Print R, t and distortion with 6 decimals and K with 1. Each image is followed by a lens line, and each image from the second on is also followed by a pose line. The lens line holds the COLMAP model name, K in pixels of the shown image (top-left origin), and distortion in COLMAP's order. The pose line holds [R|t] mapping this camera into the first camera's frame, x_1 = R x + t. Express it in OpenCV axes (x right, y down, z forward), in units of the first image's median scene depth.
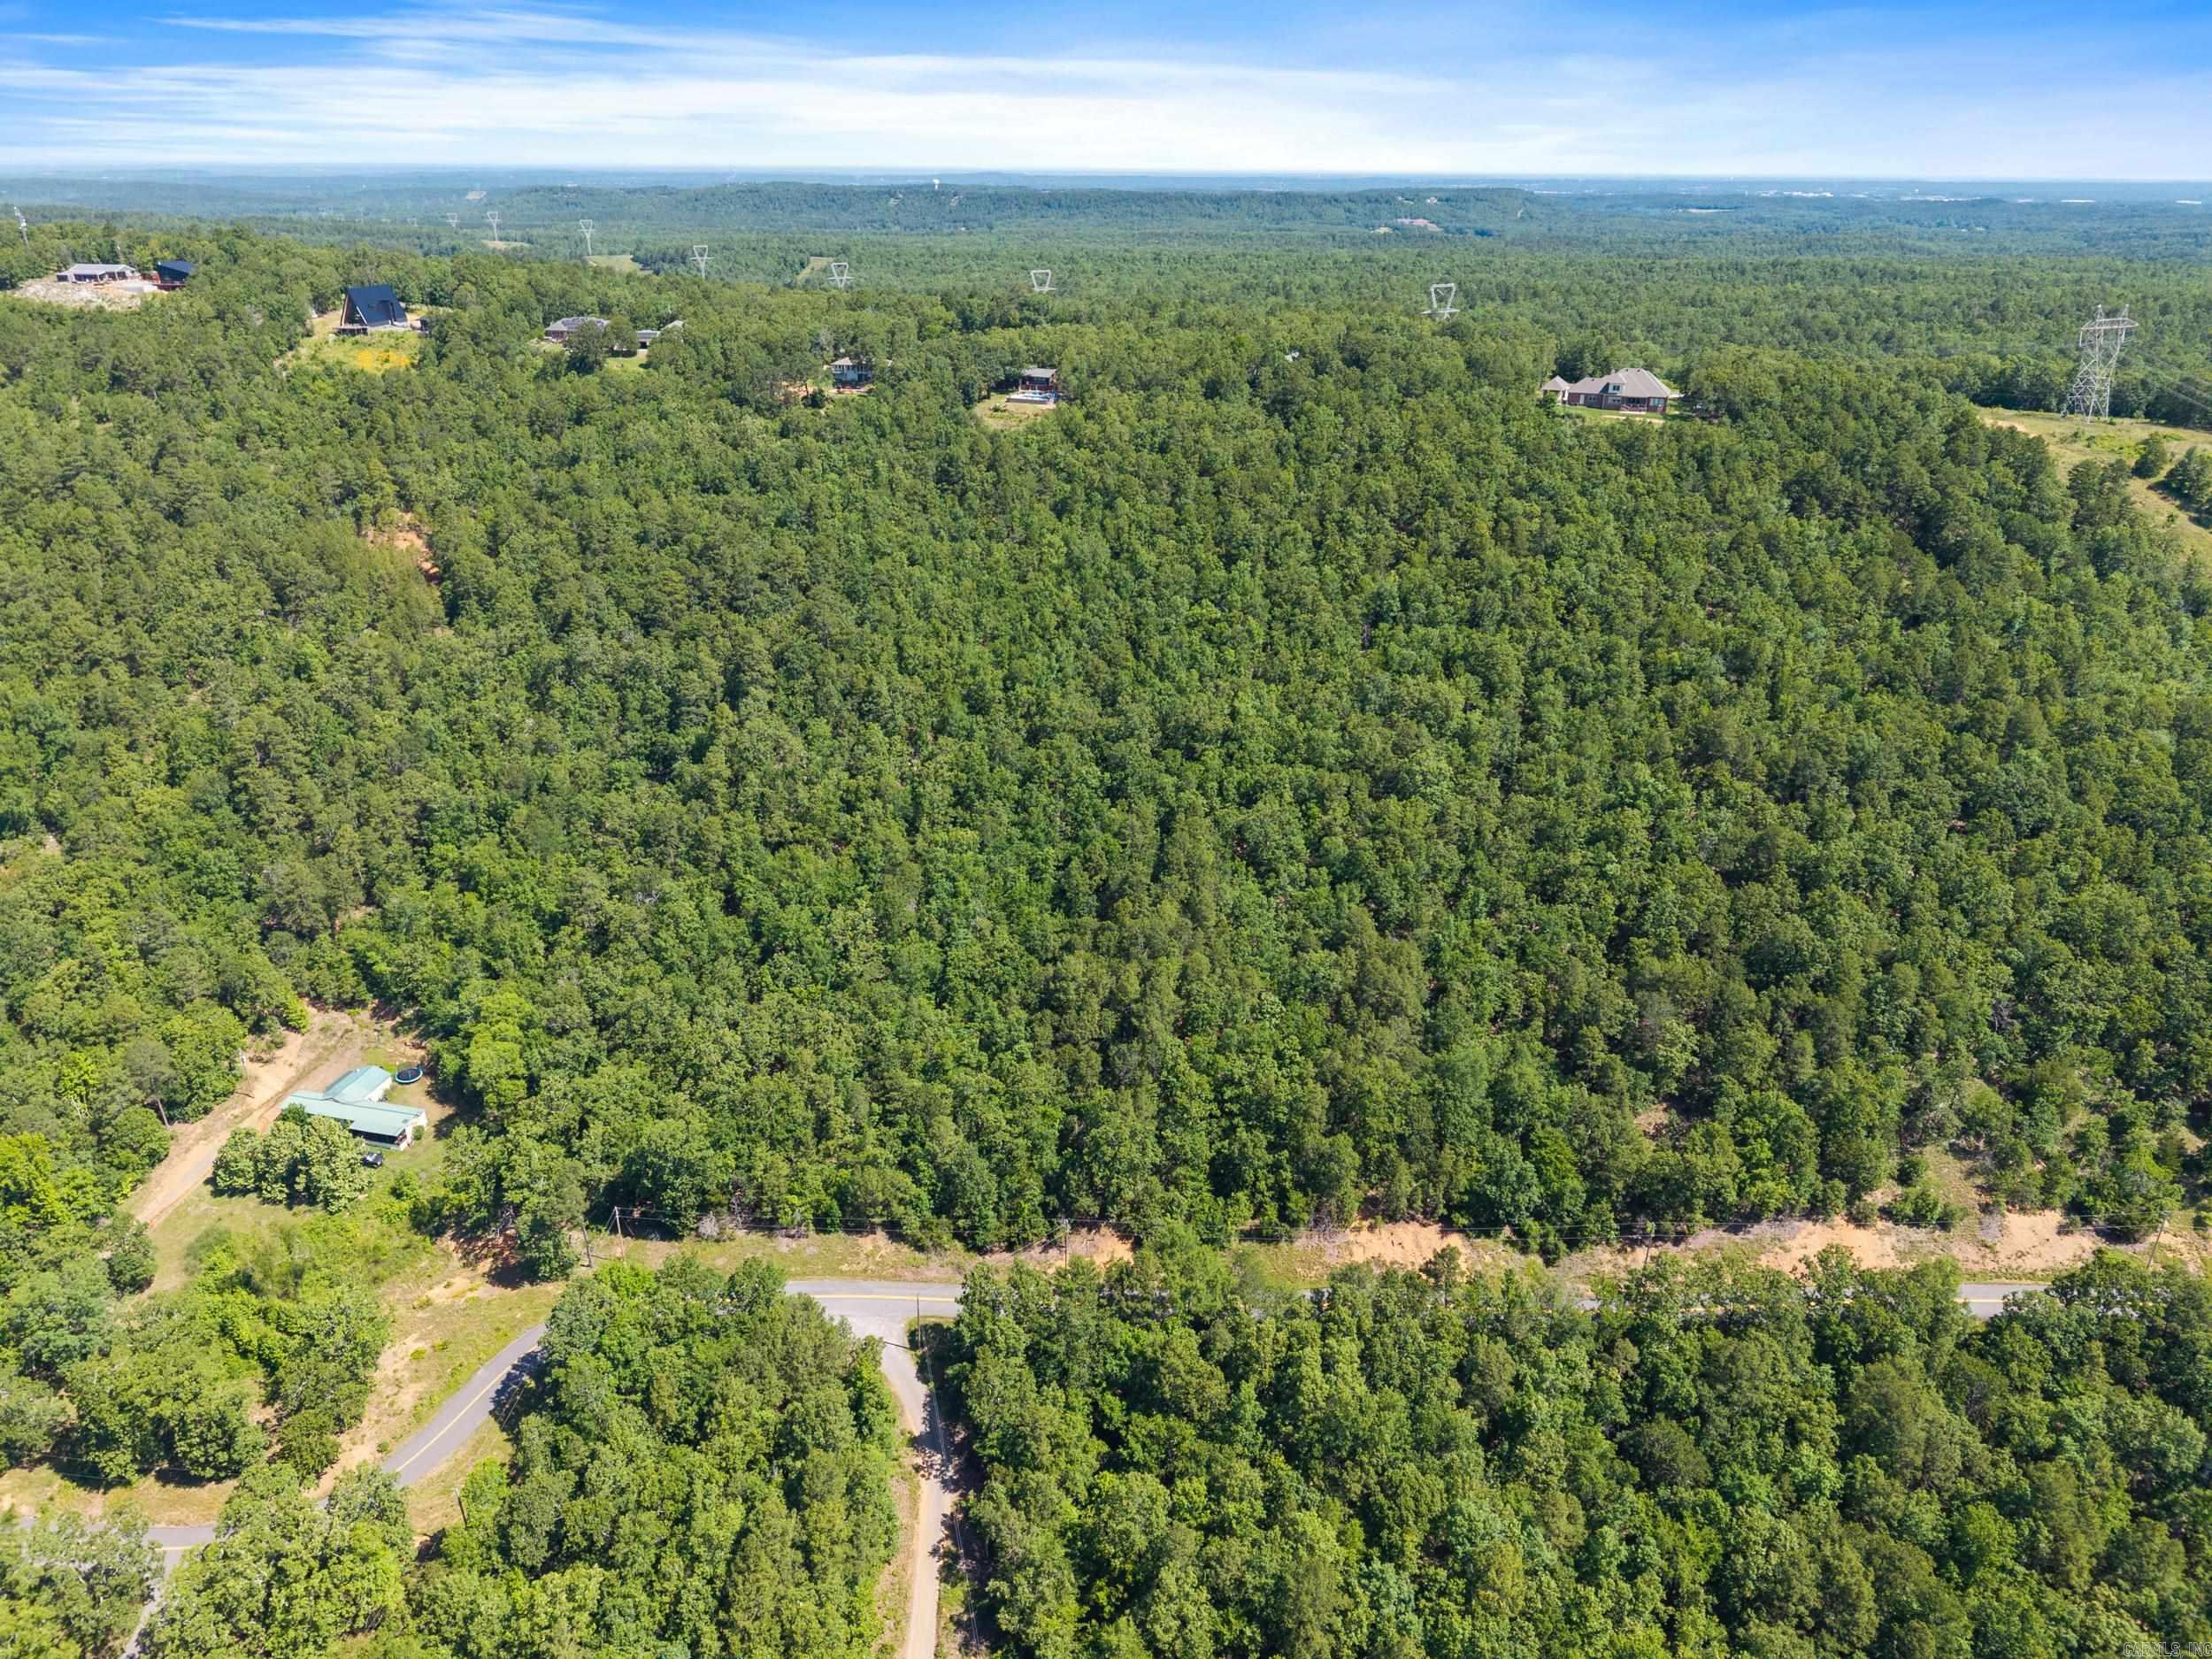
lens RADIAL K [[1482.6, 0, 1106.0], [0, 1482.6, 829.5], [0, 0, 1]] dist [0.012154, -0.007319]
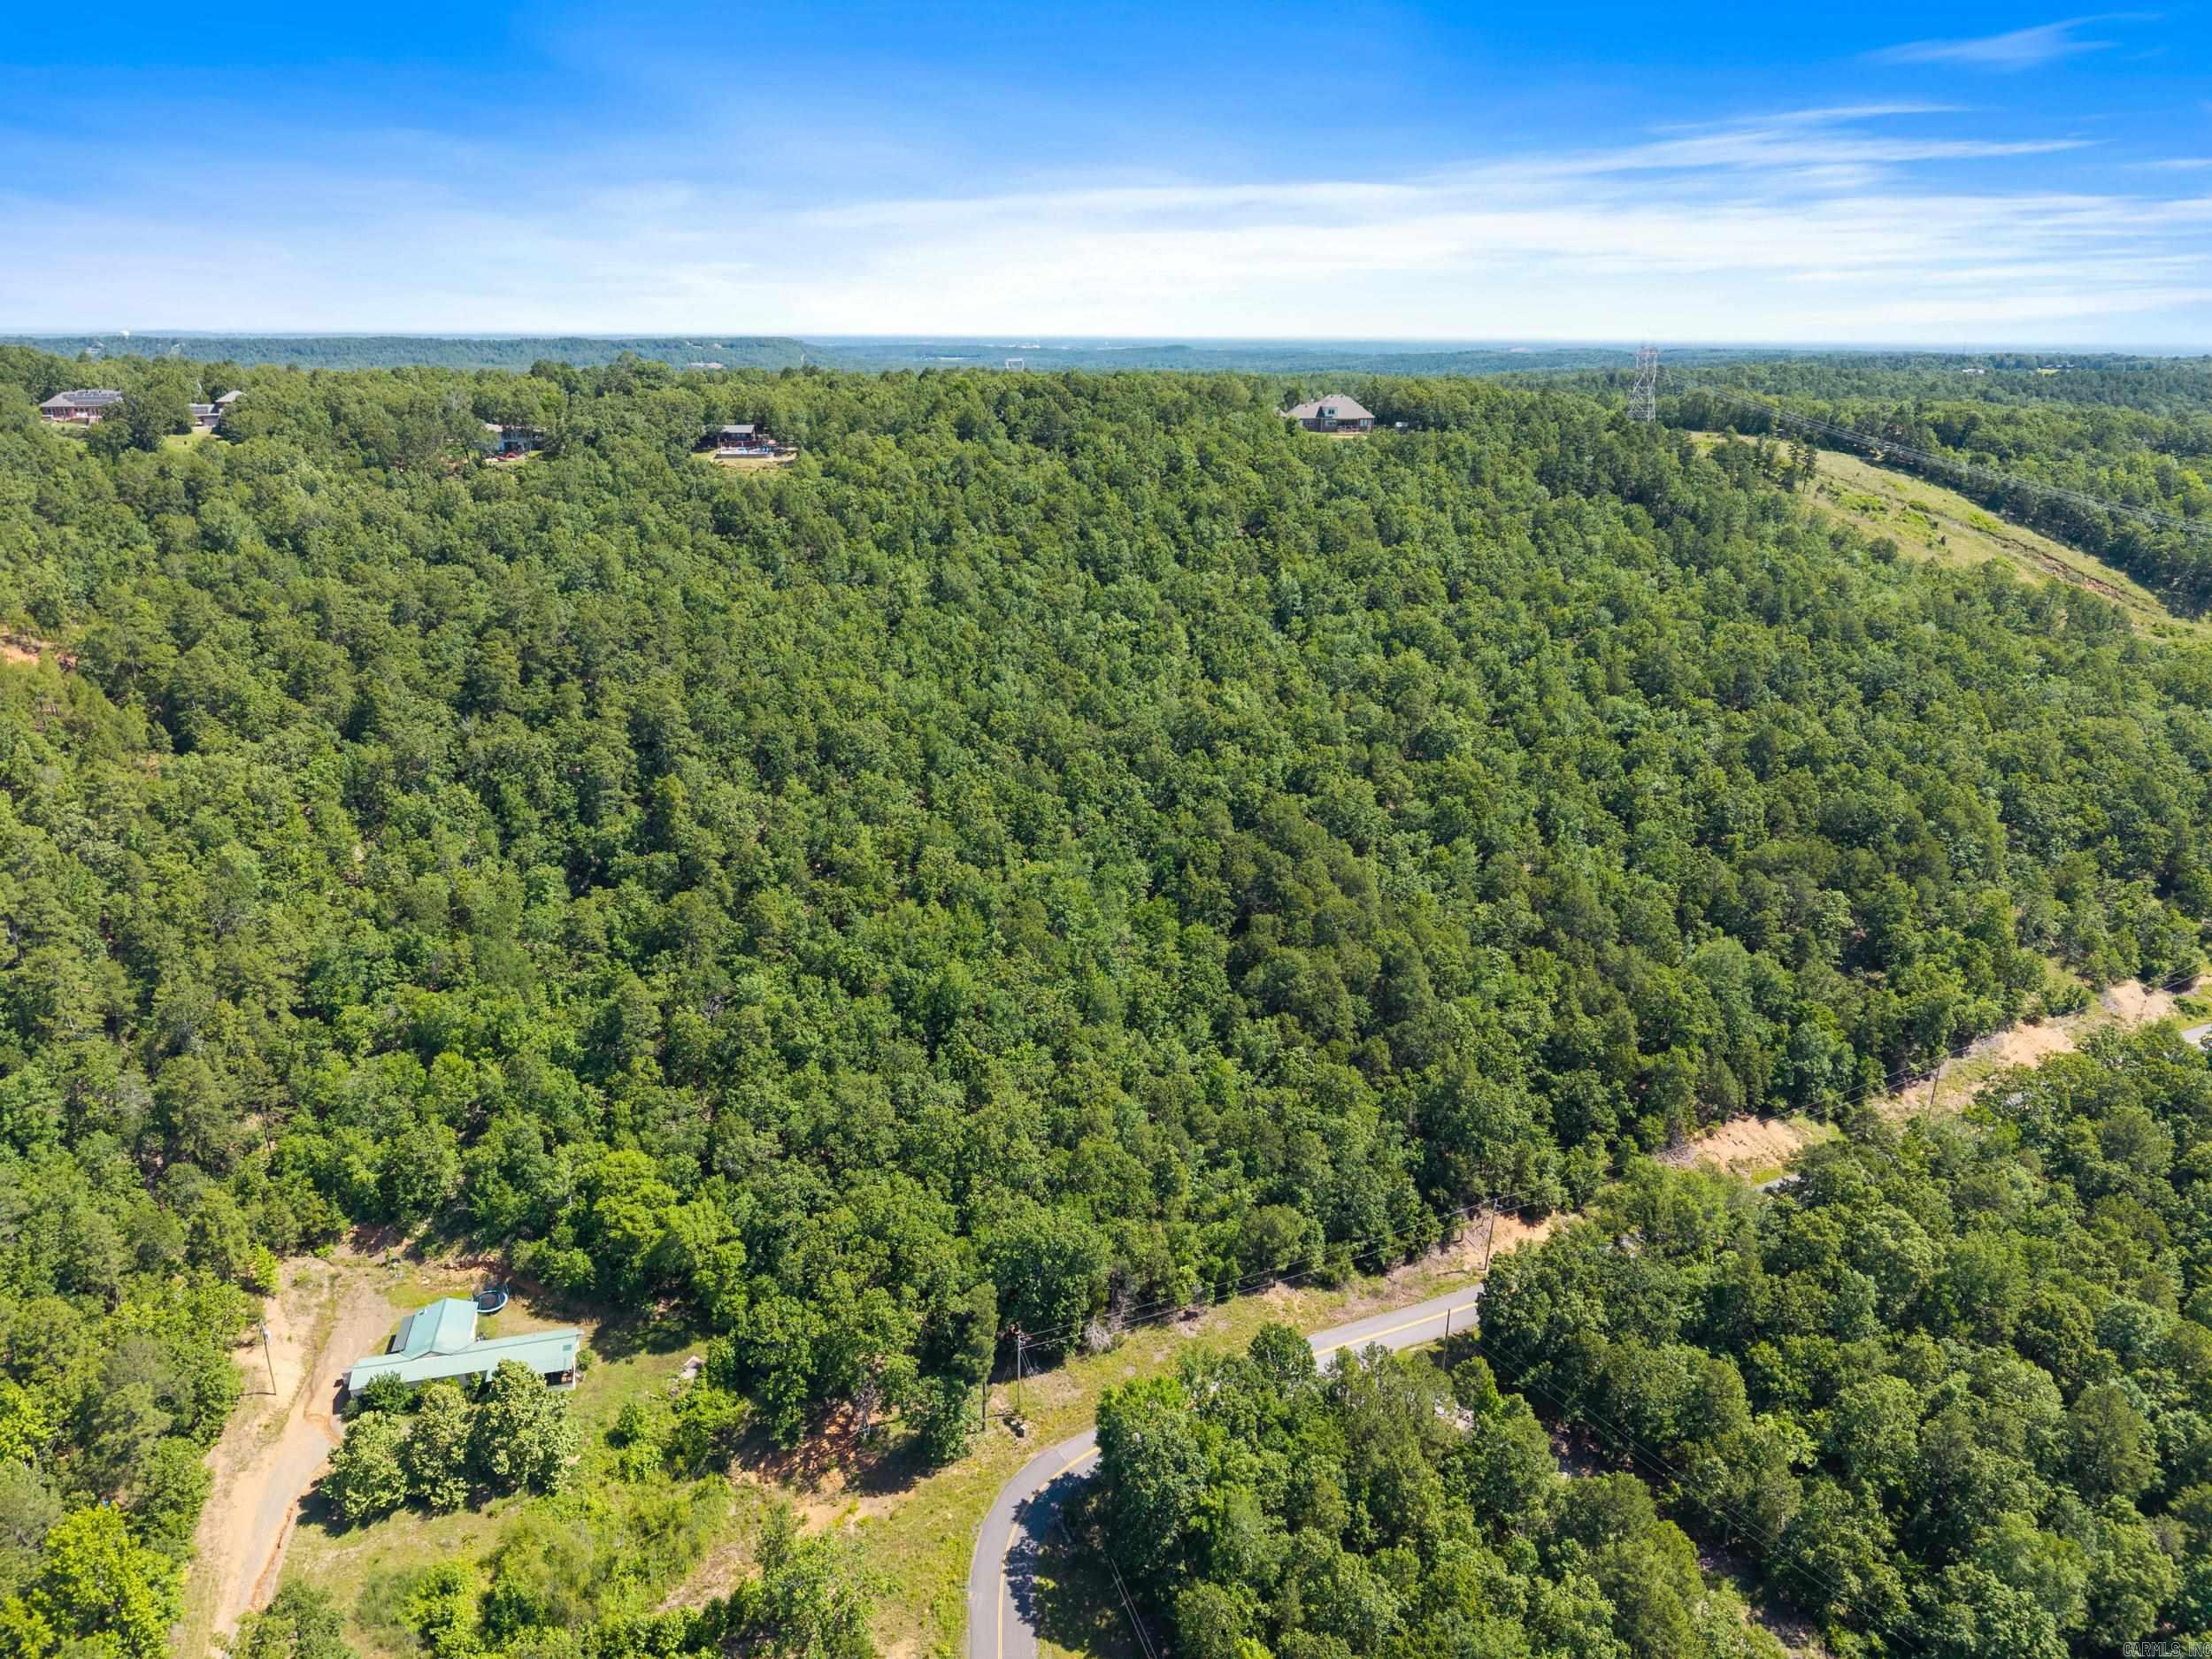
lens RADIAL K [[1482.6, 0, 1106.0], [0, 1482.6, 829.5], [0, 0, 1]] dist [0.012154, -0.007319]
pose [[0.889280, -0.149404, 0.432273, -0.461905], [0.188875, 0.980748, -0.049587, 0.033728], [-0.416542, 0.125743, 0.900378, 0.201135]]
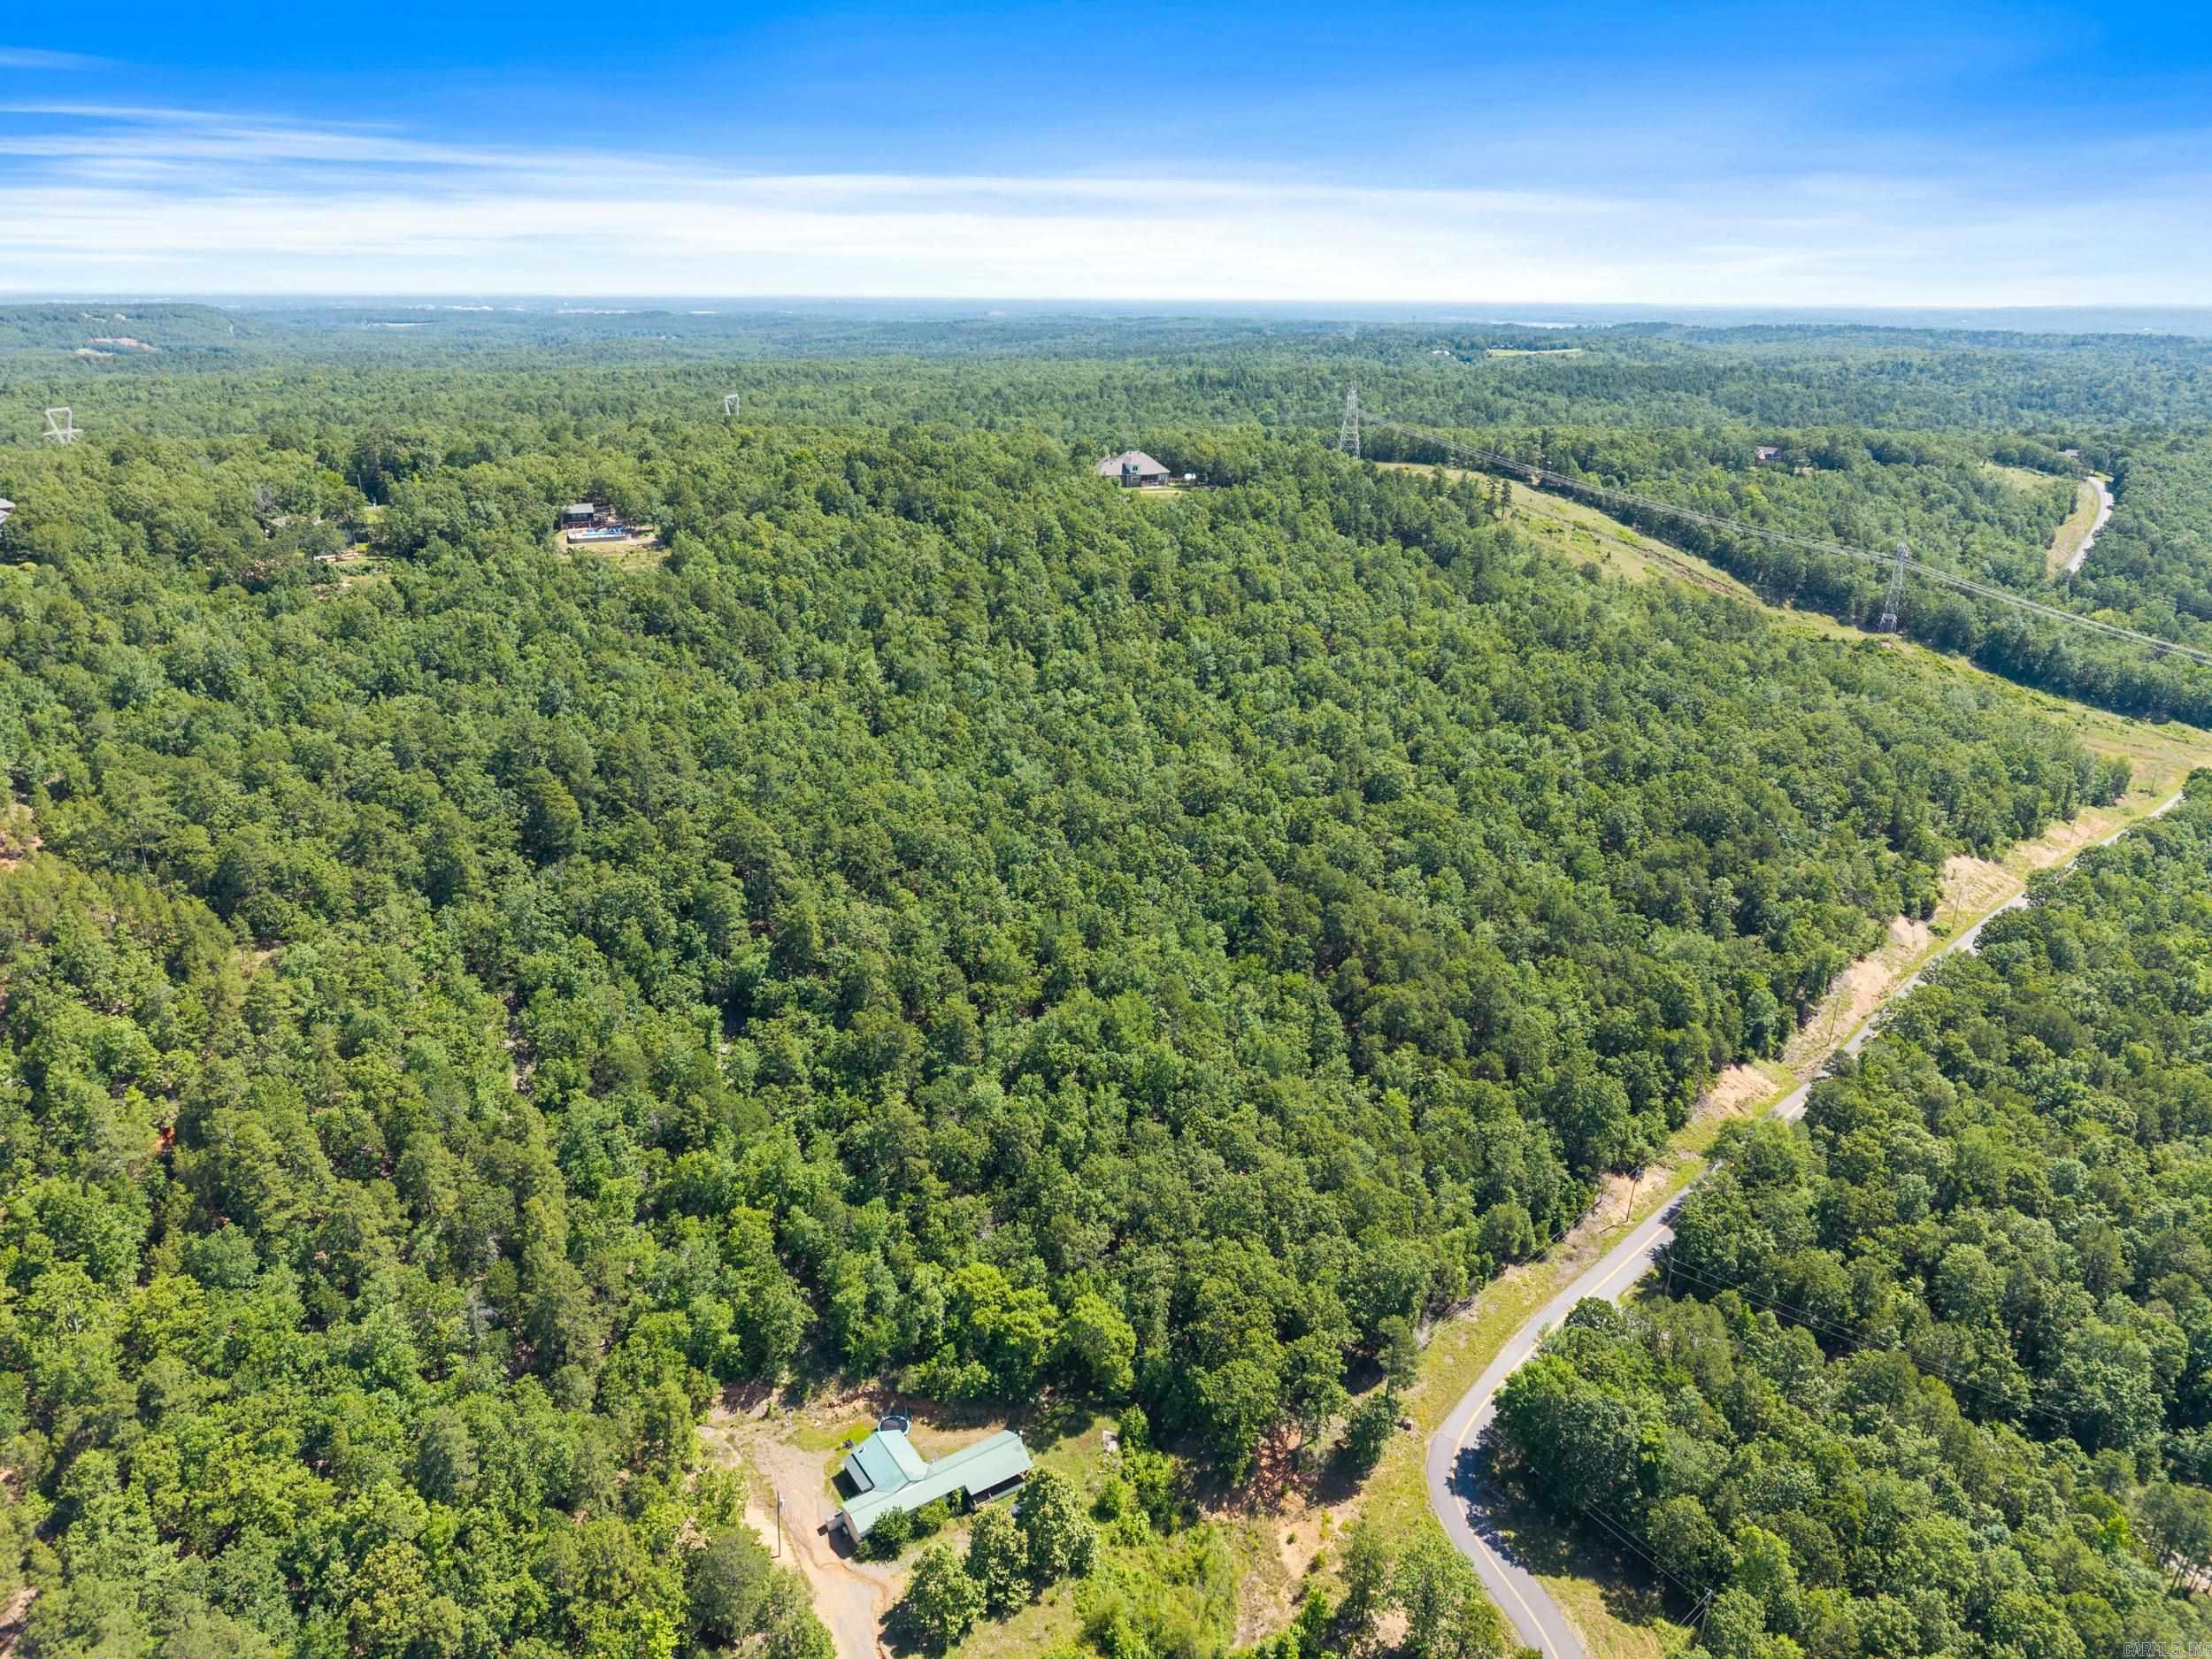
lens RADIAL K [[1482.6, 0, 1106.0], [0, 1482.6, 829.5], [0, 0, 1]] dist [0.012154, -0.007319]
pose [[0.687438, -0.249298, 0.682114, -0.811646], [0.294391, 0.954265, 0.052074, -0.134339], [-0.663900, 0.165011, 0.729389, 0.298538]]
